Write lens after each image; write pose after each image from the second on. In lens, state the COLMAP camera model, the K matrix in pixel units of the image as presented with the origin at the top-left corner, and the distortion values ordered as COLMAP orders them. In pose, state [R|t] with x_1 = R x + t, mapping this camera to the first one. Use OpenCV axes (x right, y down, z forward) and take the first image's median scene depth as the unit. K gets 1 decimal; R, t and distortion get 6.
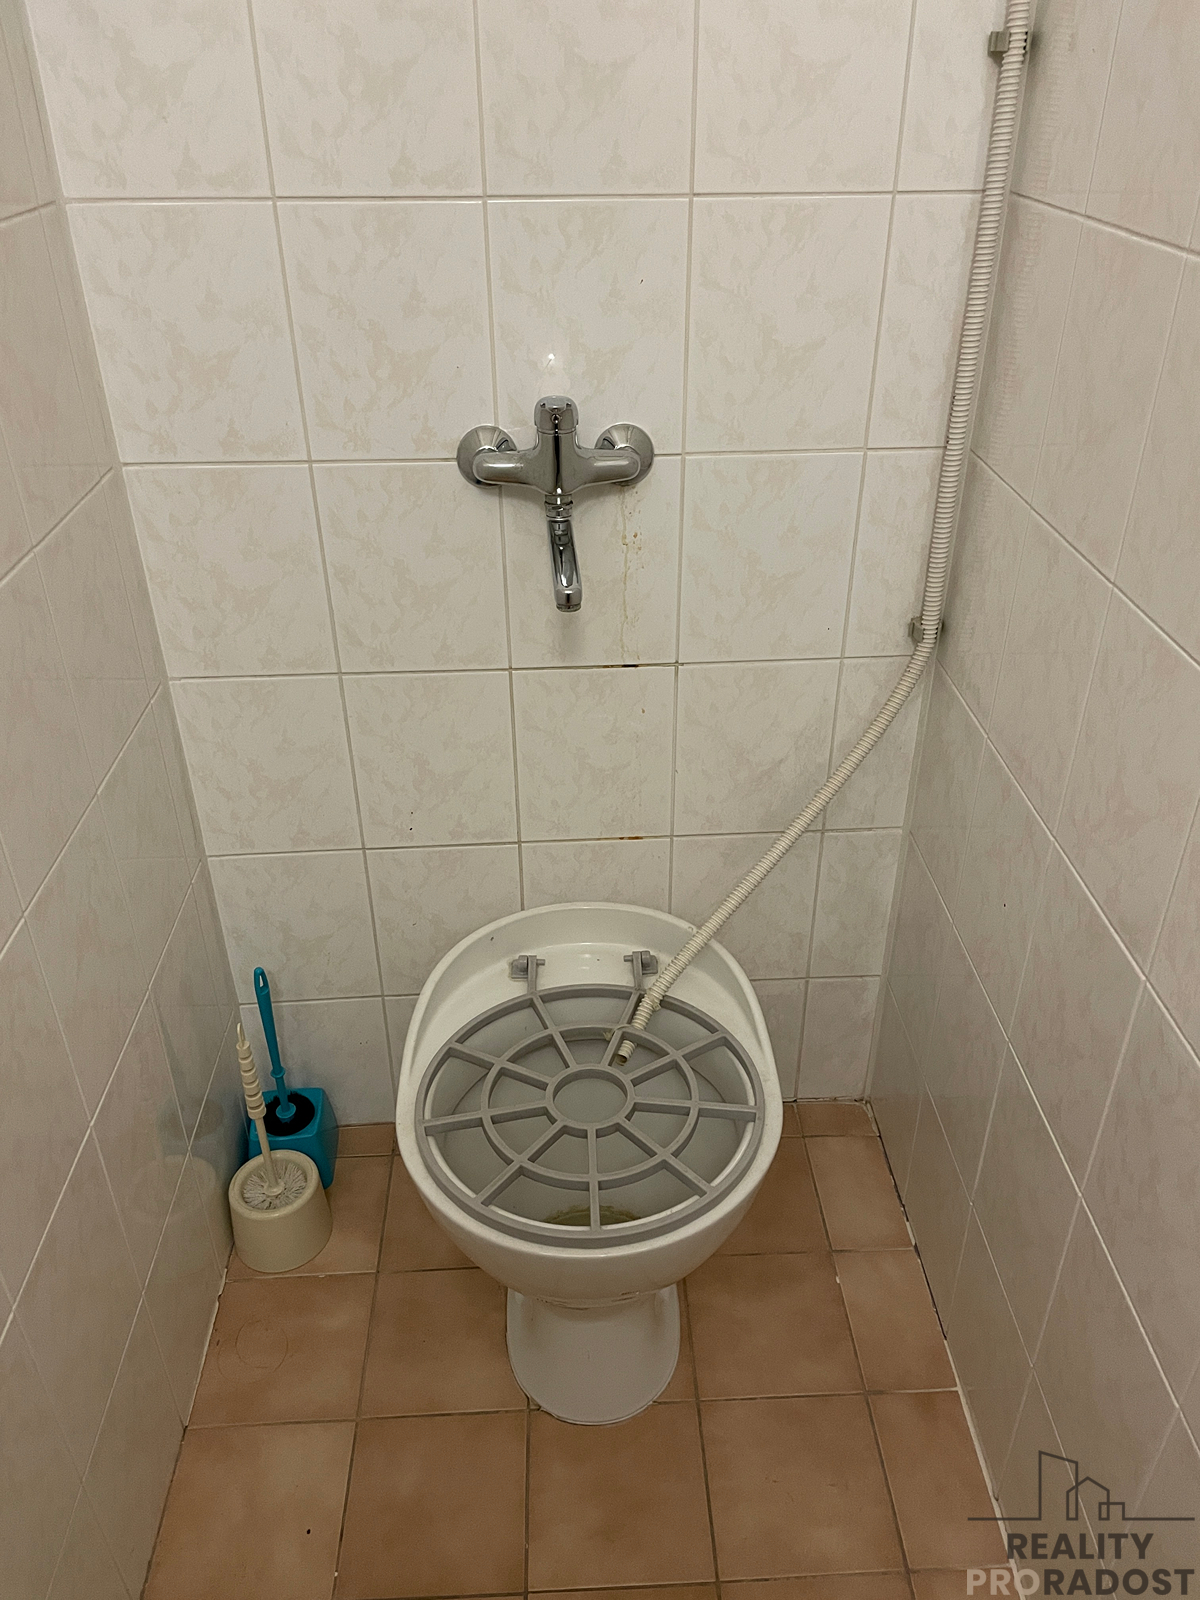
lens RADIAL K [[1246.9, 0, 616.6], [0, 1246.9, 811.3], [0, 0, 1]] dist [0.065573, -0.059308]
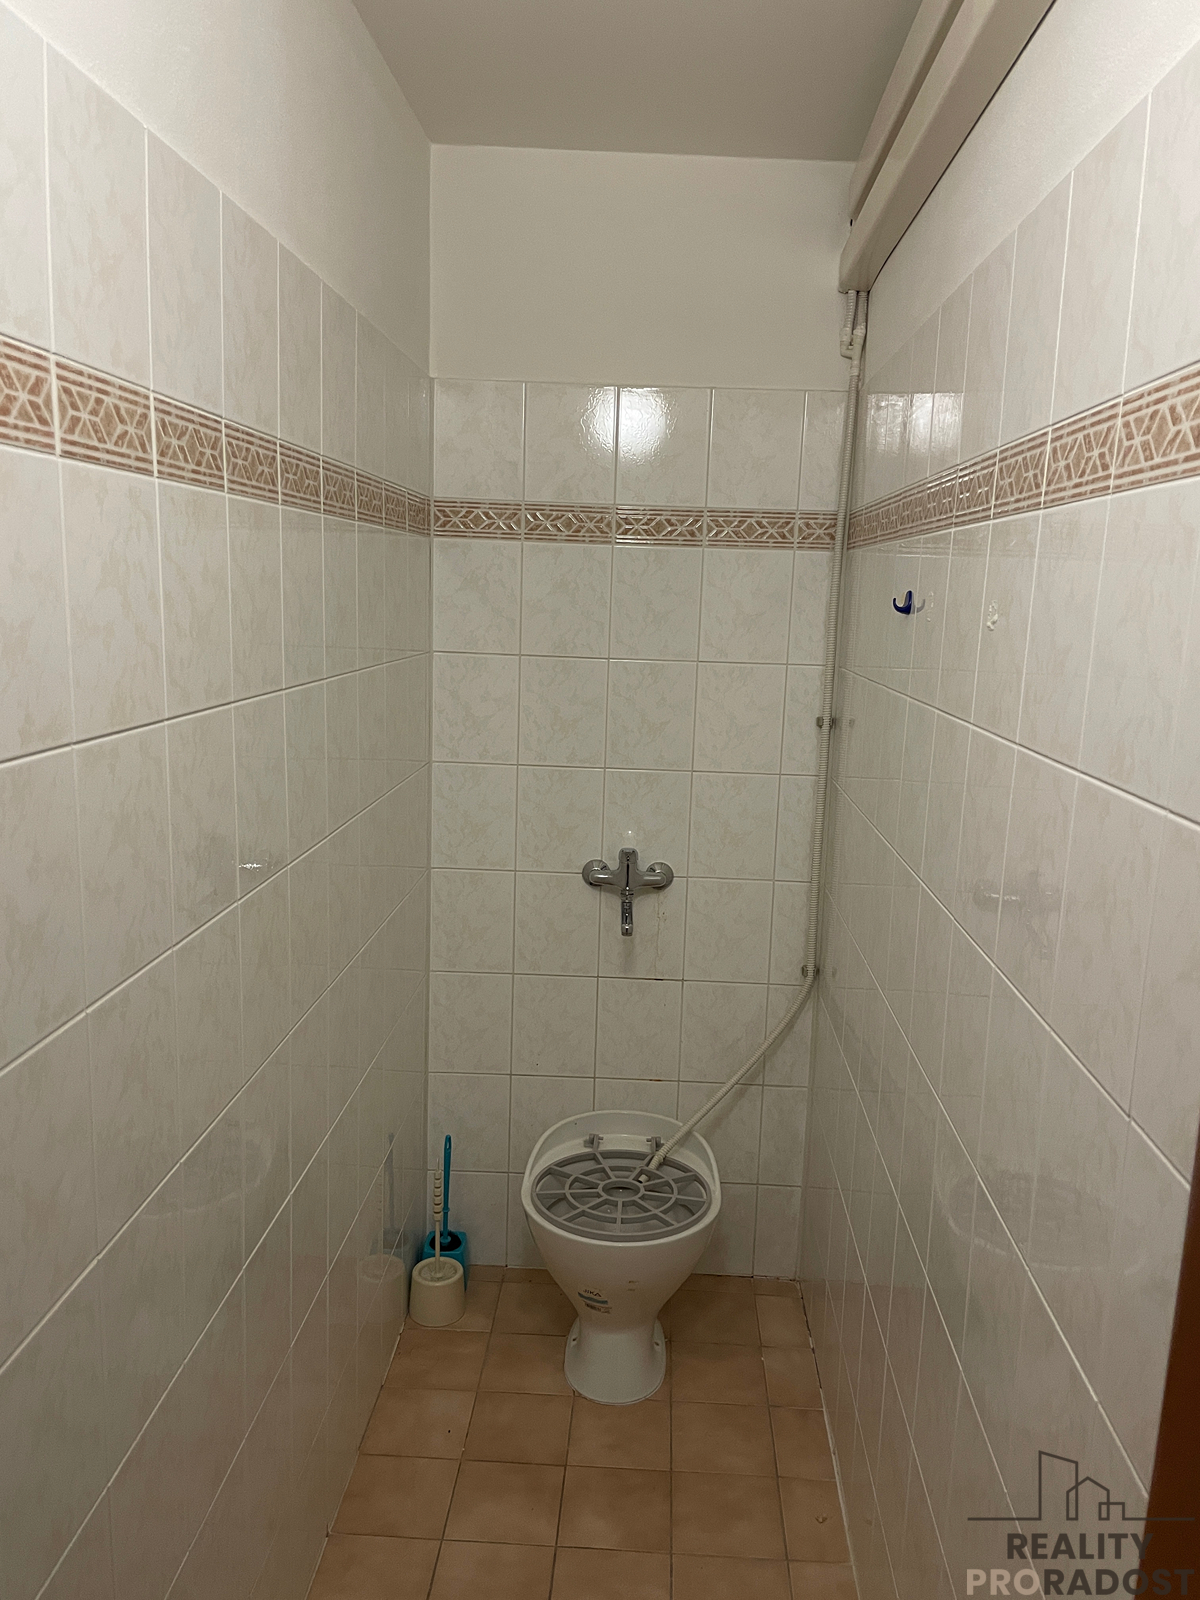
lens RADIAL K [[1246.9, 0, 597.7], [0, 1246.9, 801.4], [0, 0, 1]] dist [0.065573, -0.059308]
pose [[0.994014, 0.050163, -0.097060, 0.093858], [-0.082691, 0.926037, -0.368263, 0.361848], [0.071408, 0.374085, 0.924641, -0.947059]]
